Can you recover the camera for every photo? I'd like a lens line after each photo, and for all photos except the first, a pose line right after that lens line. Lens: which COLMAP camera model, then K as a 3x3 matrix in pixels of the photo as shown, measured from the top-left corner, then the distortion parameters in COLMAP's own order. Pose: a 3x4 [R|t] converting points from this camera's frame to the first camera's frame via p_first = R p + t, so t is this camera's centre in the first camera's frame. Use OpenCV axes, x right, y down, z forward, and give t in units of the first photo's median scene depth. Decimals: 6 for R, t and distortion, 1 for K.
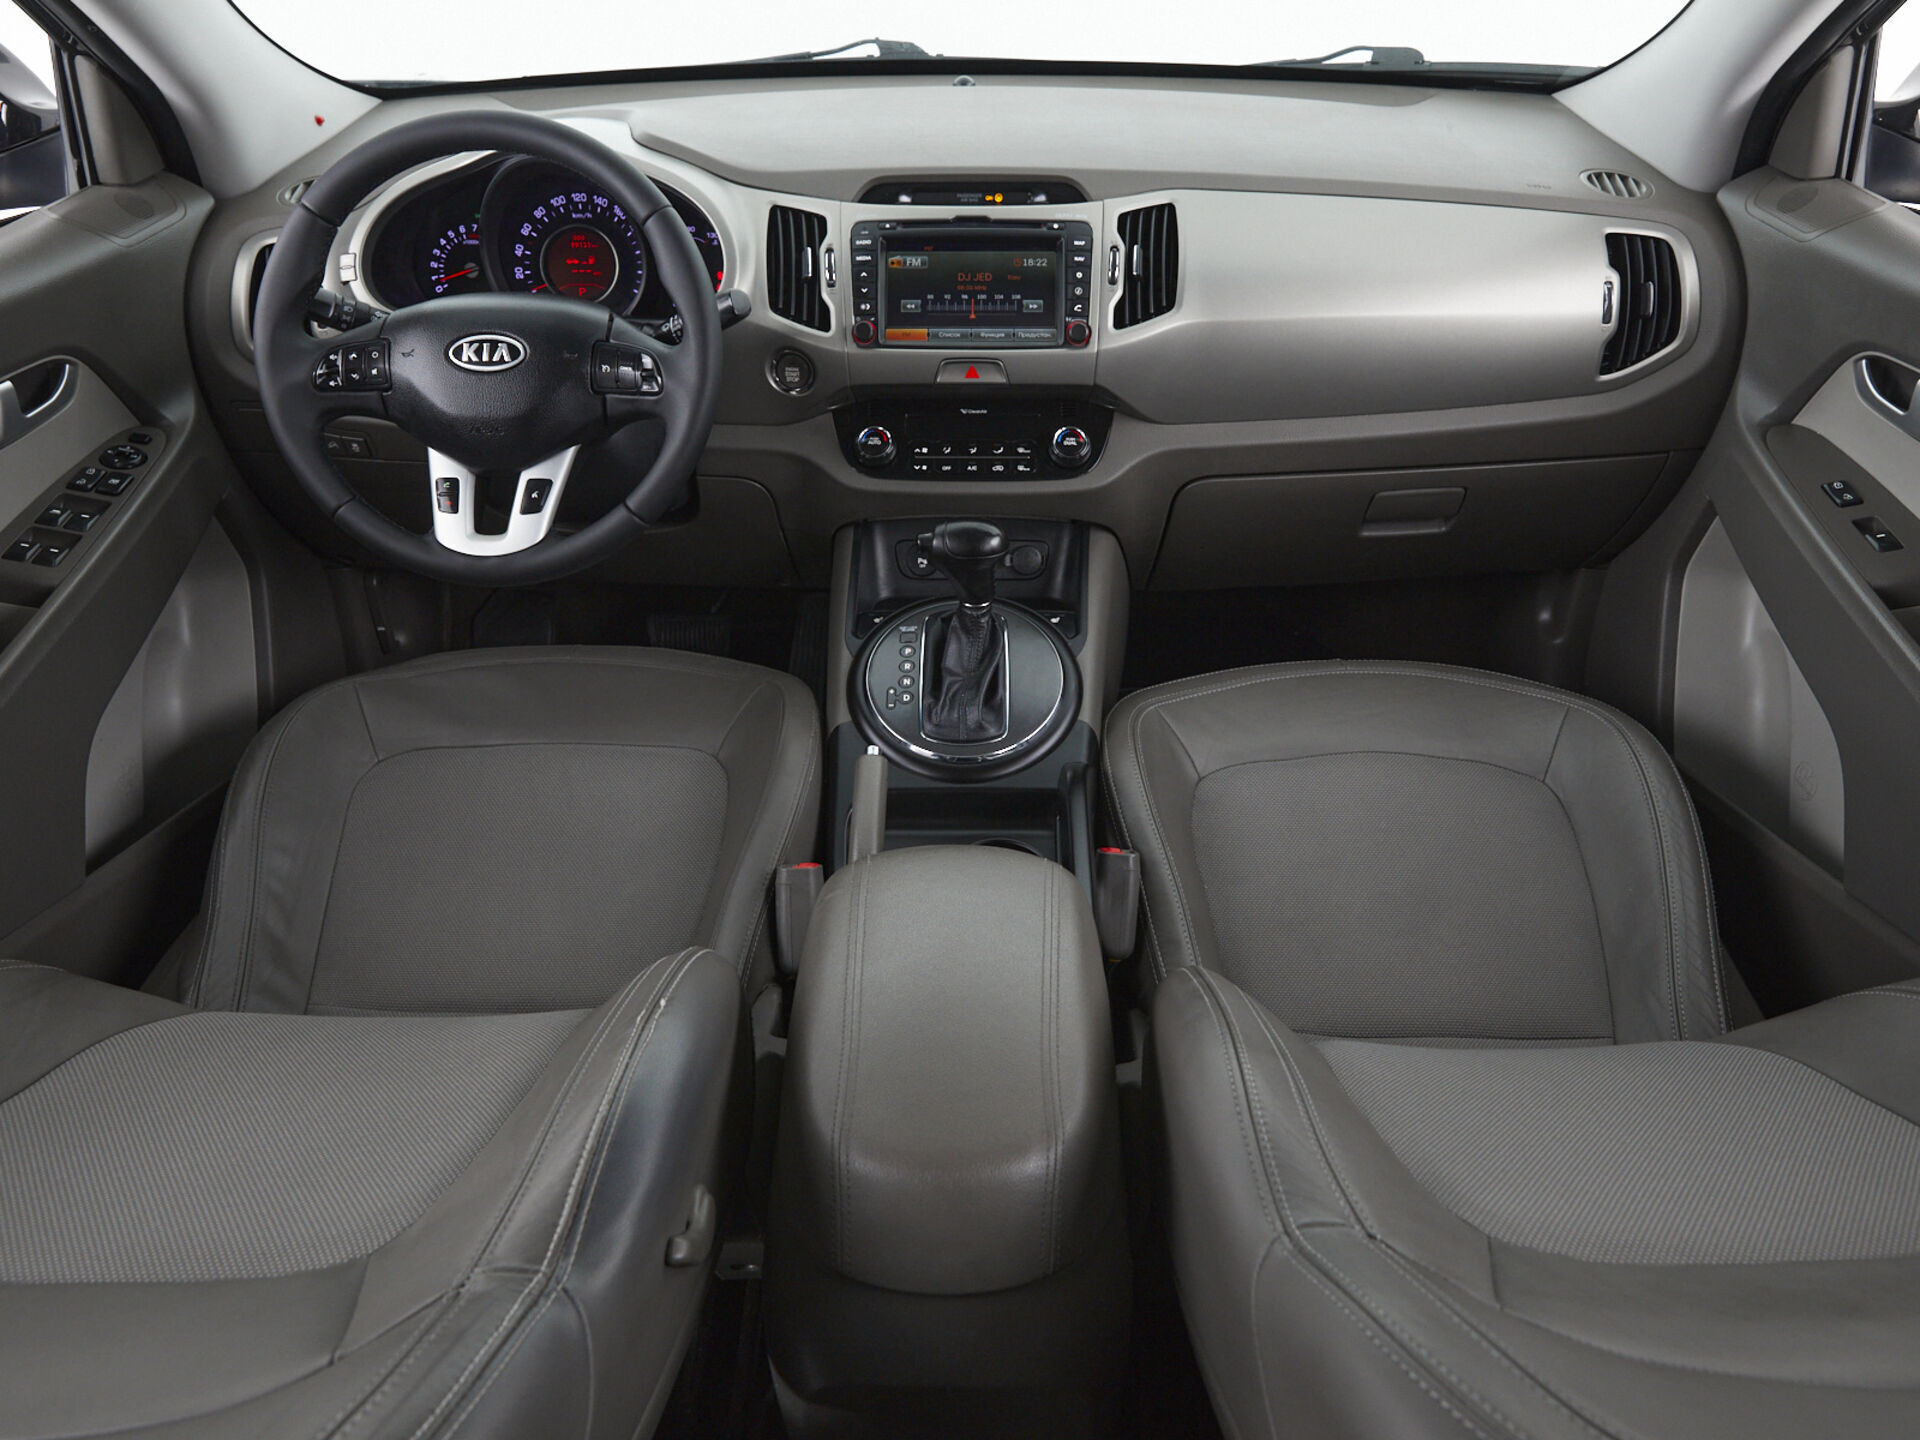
lens RADIAL K [[1440.1, 0, 960.0], [0, 1440.1, 720.0], [0, 0, 1]] dist [-0.006898, 0.001019]
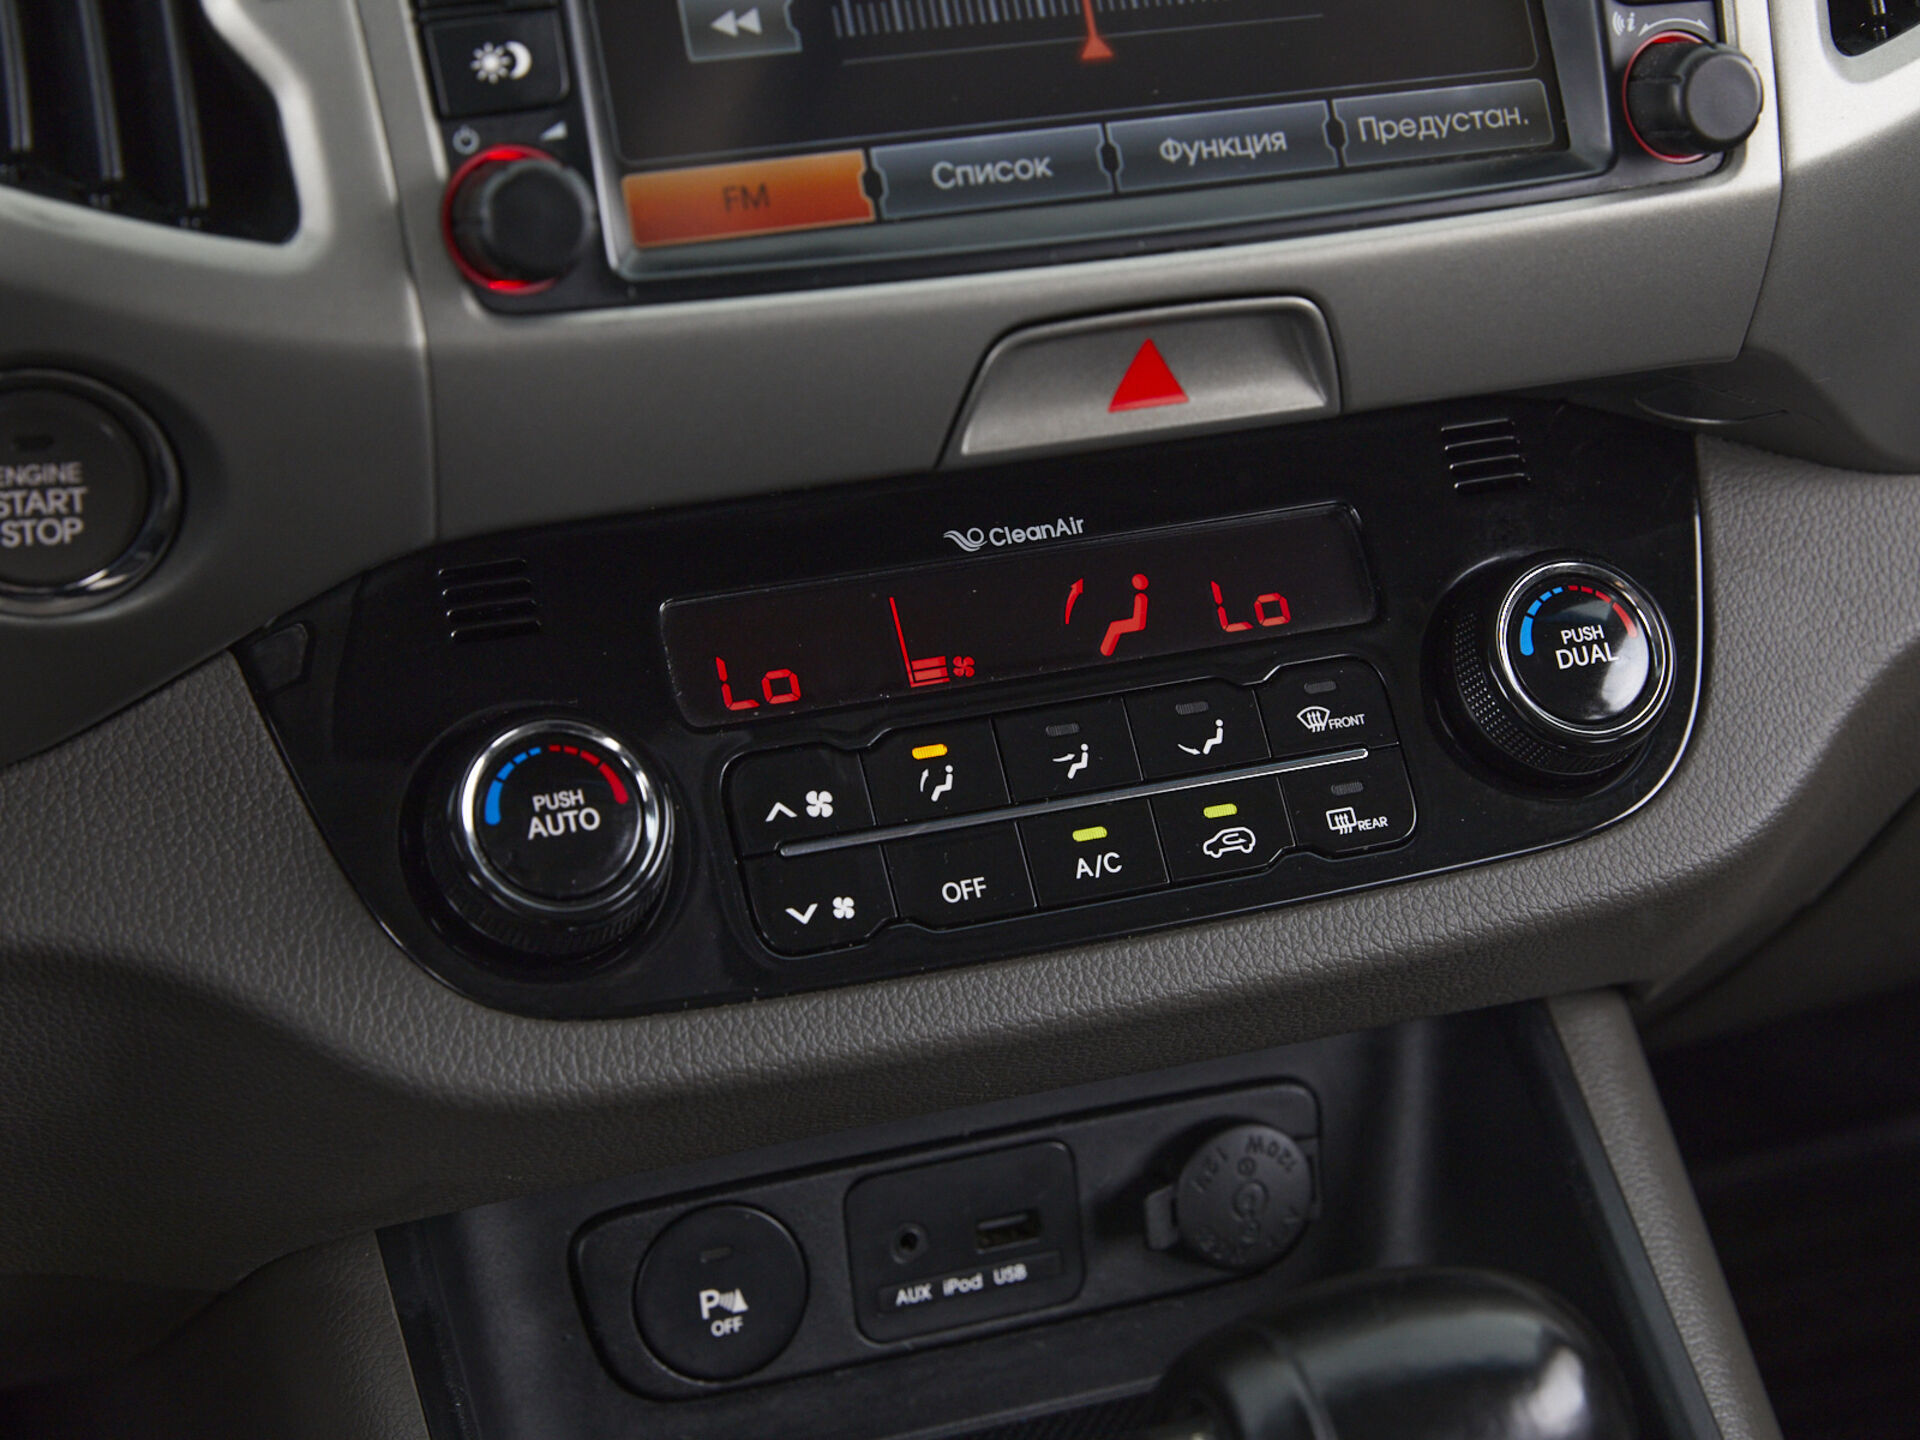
lens RADIAL K [[3847.5, 0, 960.0], [0, 3847.5, 720.0], [0, 0, 1]] dist [-0.069500, -0.358882]
pose [[0.926435, -0.154912, 0.343105, -0.174225], [0.152063, 0.987738, 0.035372, -0.220397], [-0.344377, 0.019403, 0.938631, 0.580346]]
